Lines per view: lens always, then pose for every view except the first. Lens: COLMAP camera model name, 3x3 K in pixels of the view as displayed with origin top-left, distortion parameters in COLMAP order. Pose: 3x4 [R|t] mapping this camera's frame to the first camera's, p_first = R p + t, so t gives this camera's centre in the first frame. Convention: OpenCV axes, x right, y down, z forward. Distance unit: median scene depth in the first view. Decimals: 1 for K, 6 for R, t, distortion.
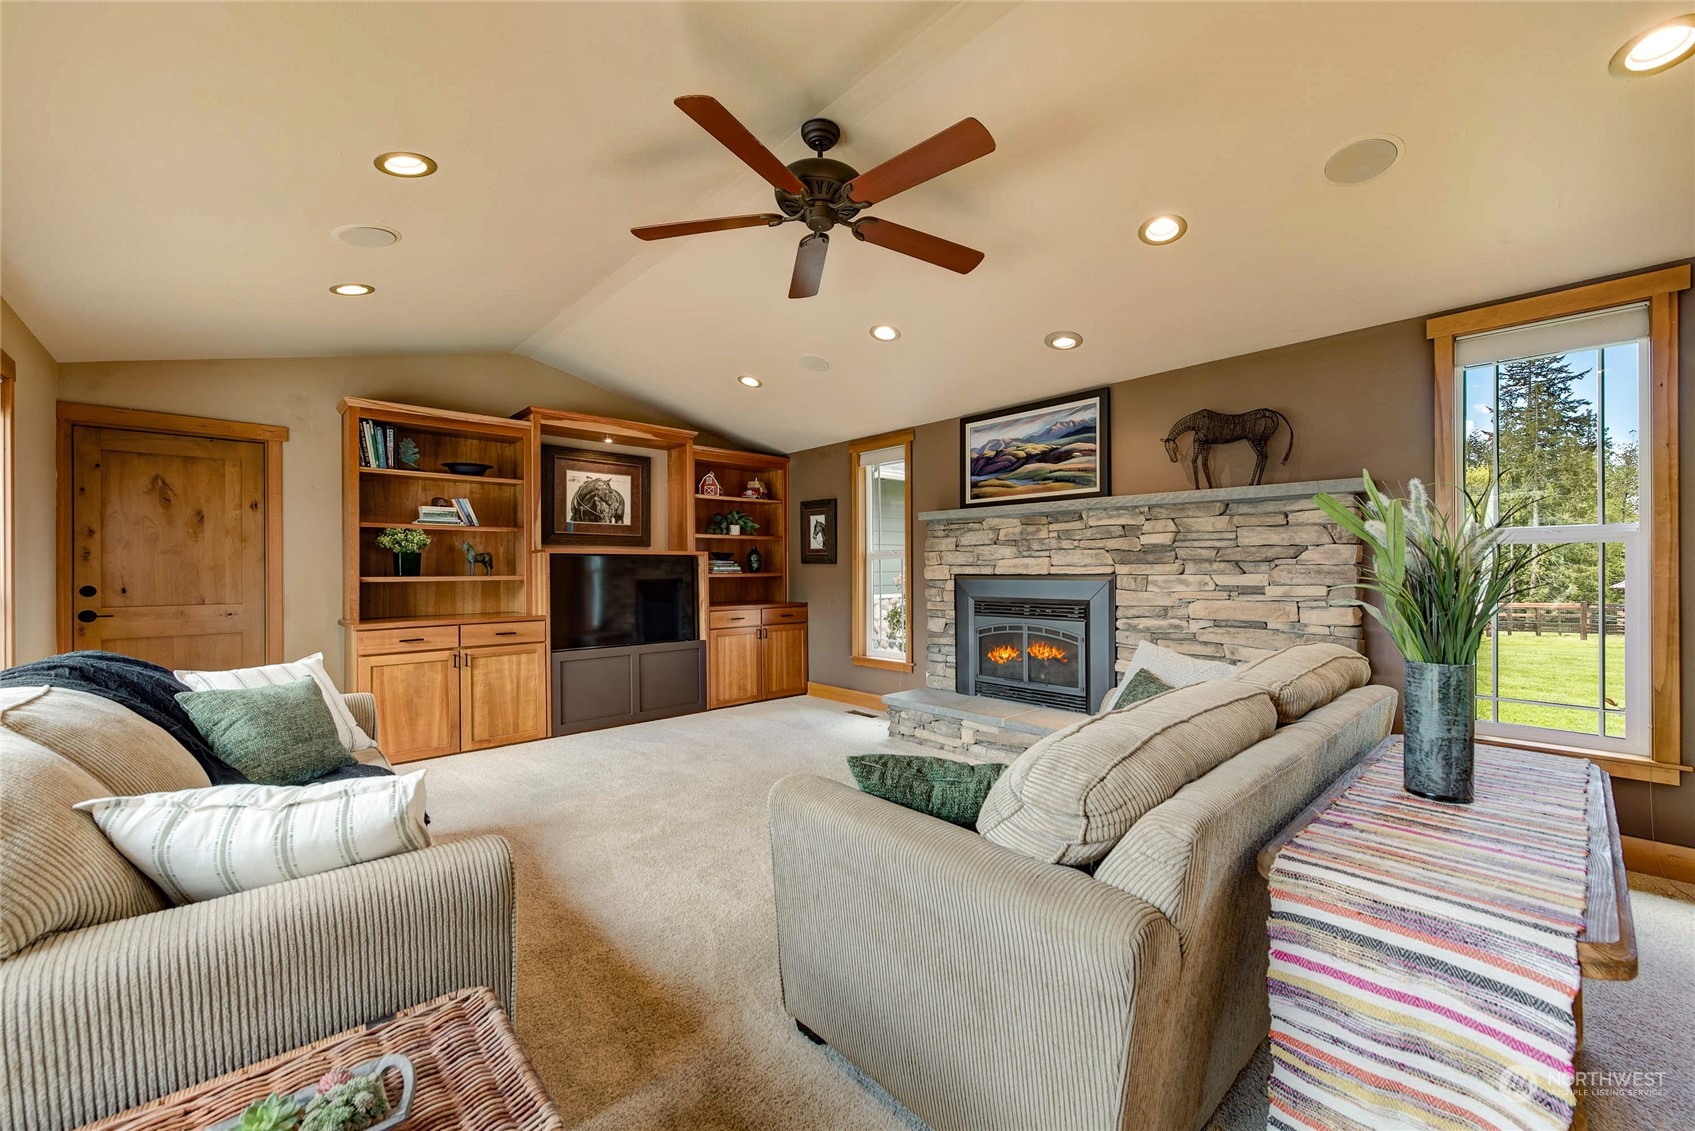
lens RADIAL K [[666.8, 0, 855.1], [0, 666.8, 566.1], [0, 0, 1]] dist [0.000303, -0.000578]
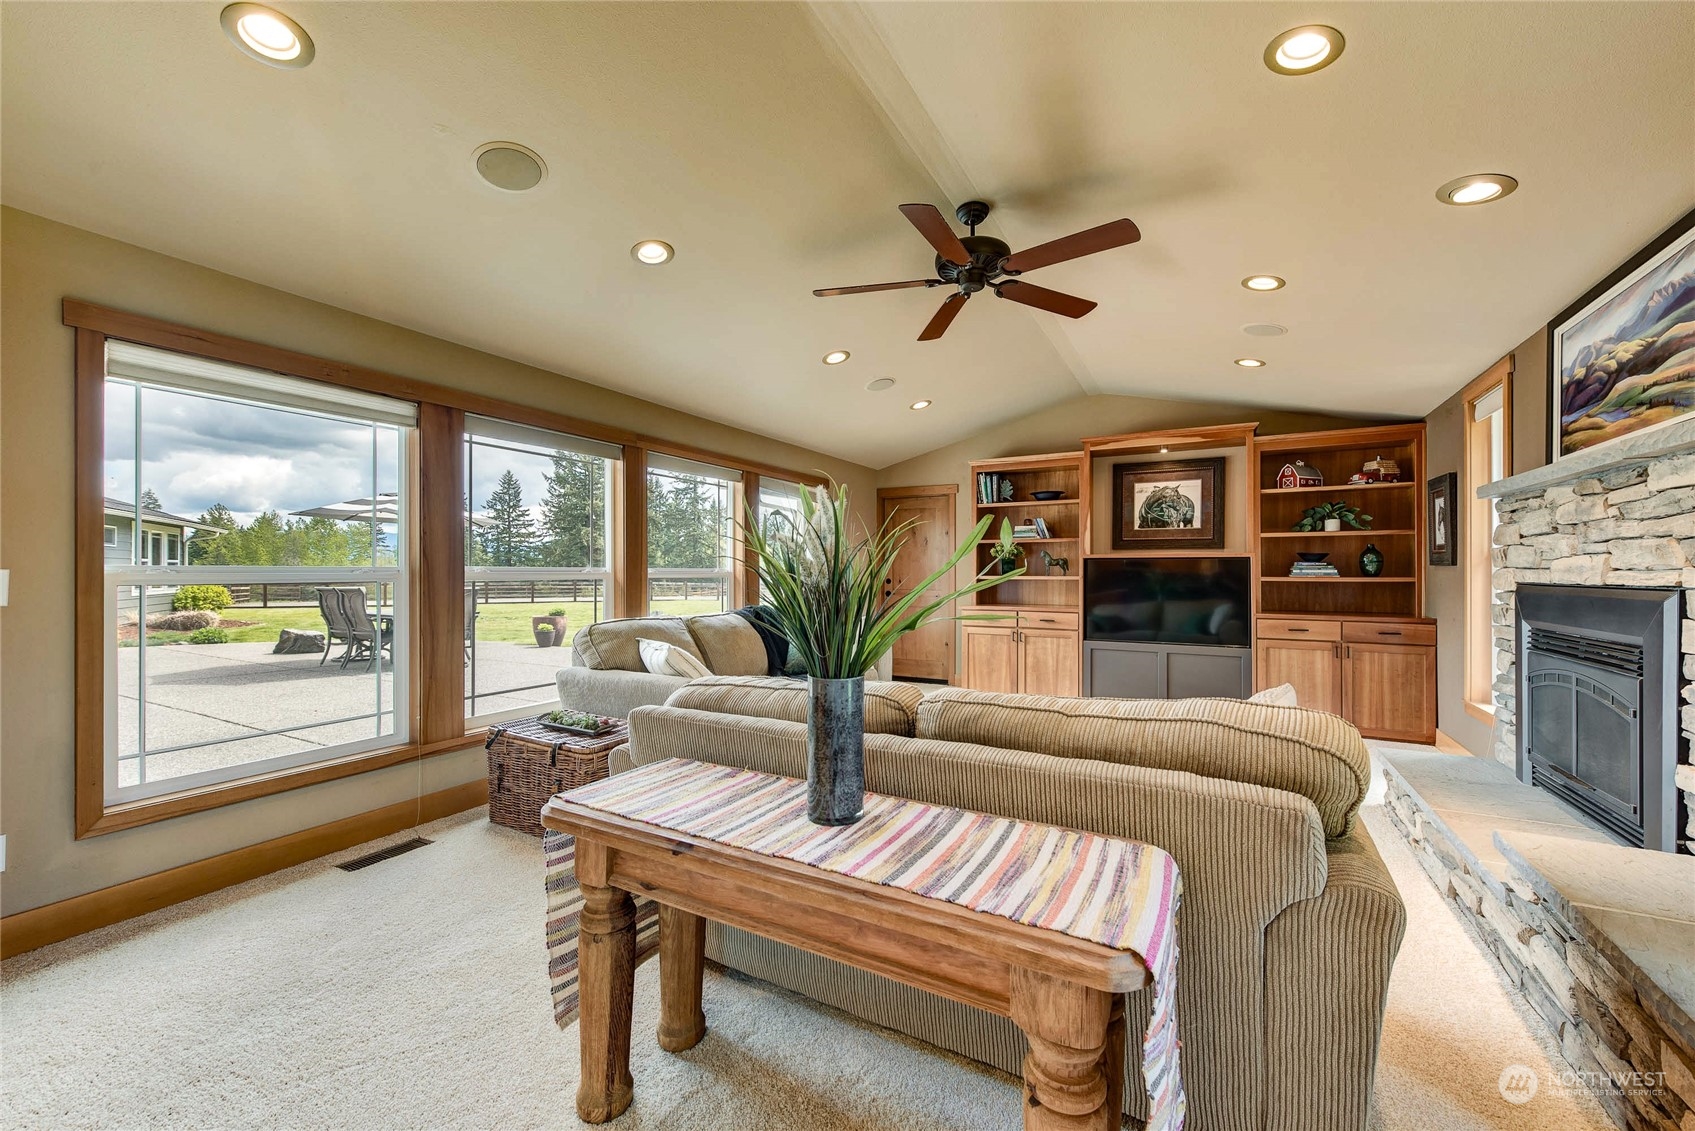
lens RADIAL K [[666.8, 0, 855.1], [0, 666.8, 566.1], [0, 0, 1]] dist [0.000303, -0.000578]
pose [[0.298982, -0.002031, -0.954257, 0.547870], [0.000758, 0.999998, -0.001891, -0.002558], [0.954258, -0.000158, 0.298983, 0.229648]]
